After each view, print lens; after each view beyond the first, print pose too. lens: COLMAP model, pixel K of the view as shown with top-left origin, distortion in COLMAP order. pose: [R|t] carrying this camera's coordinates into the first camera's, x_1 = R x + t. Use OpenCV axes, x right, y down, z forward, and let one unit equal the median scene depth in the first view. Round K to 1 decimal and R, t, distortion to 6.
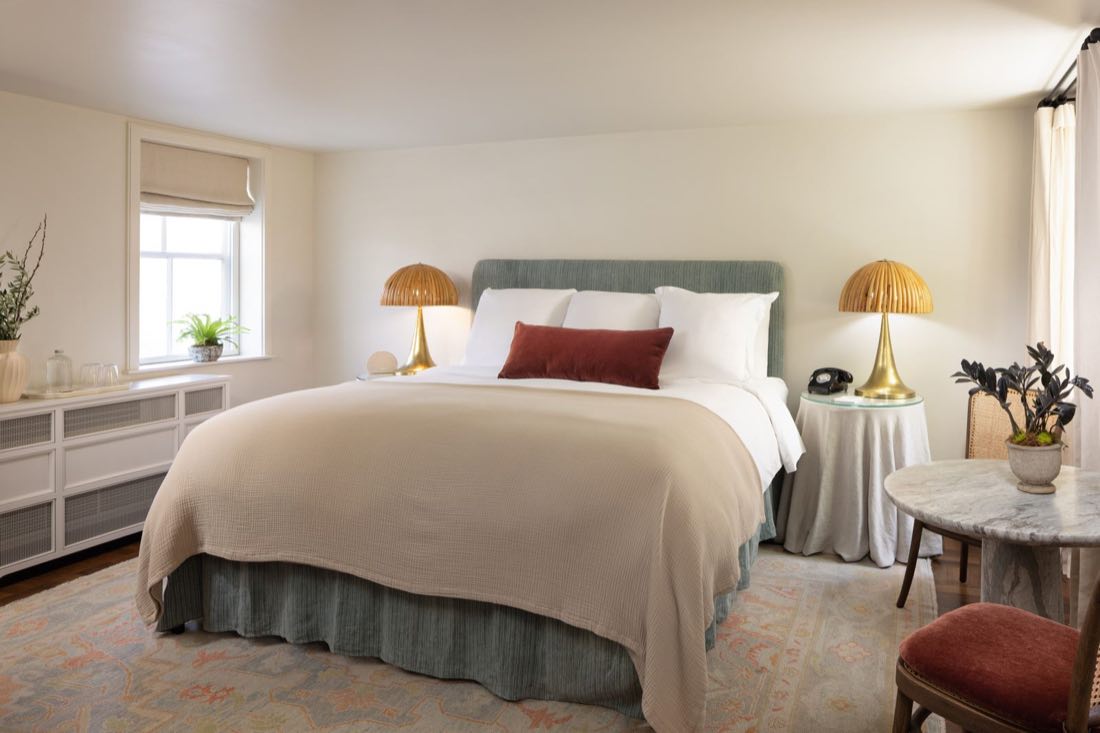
lens RADIAL K [[728.5, 0, 545.7], [0, 728.5, 344.5], [0, 0, 1]] dist [-0.002096, -0.001605]
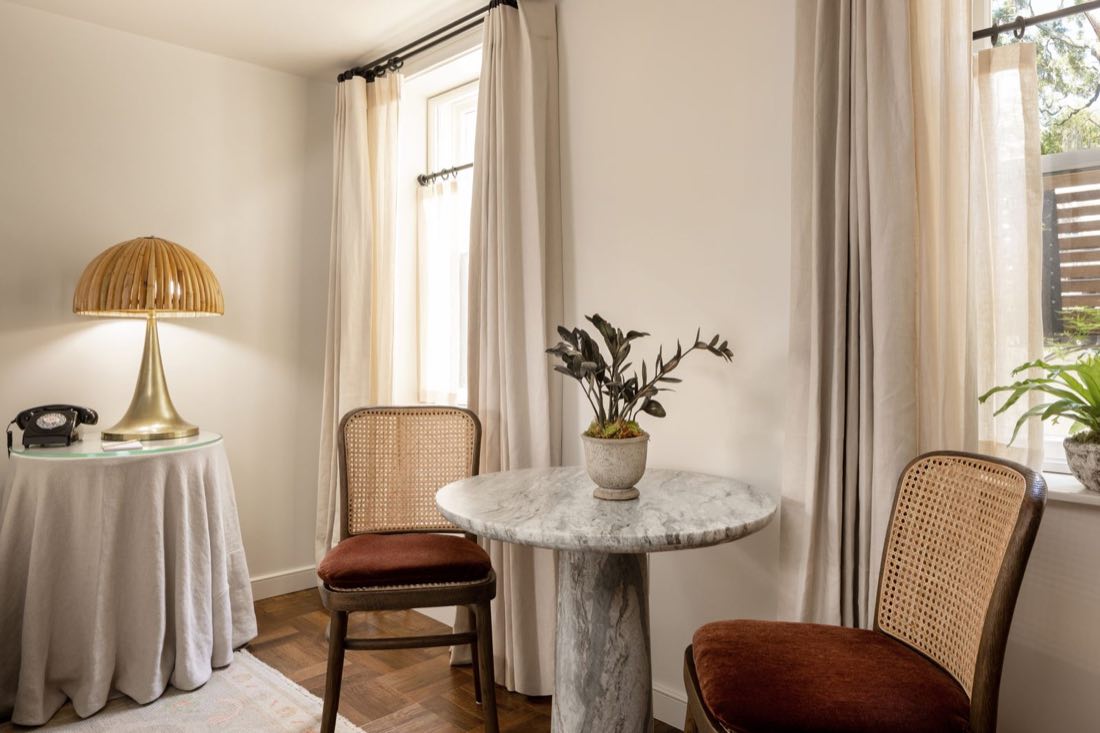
lens RADIAL K [[786.3, 0, 550.0], [0, 786.3, 366.5], [0, 0, 1]] dist [-0.002281, -0.001794]
pose [[0.357632, -0.006134, 0.933842, -0.097863], [0.060530, 0.998028, -0.016626, 0.042300], [-0.931899, 0.062472, 0.357298, 0.417937]]
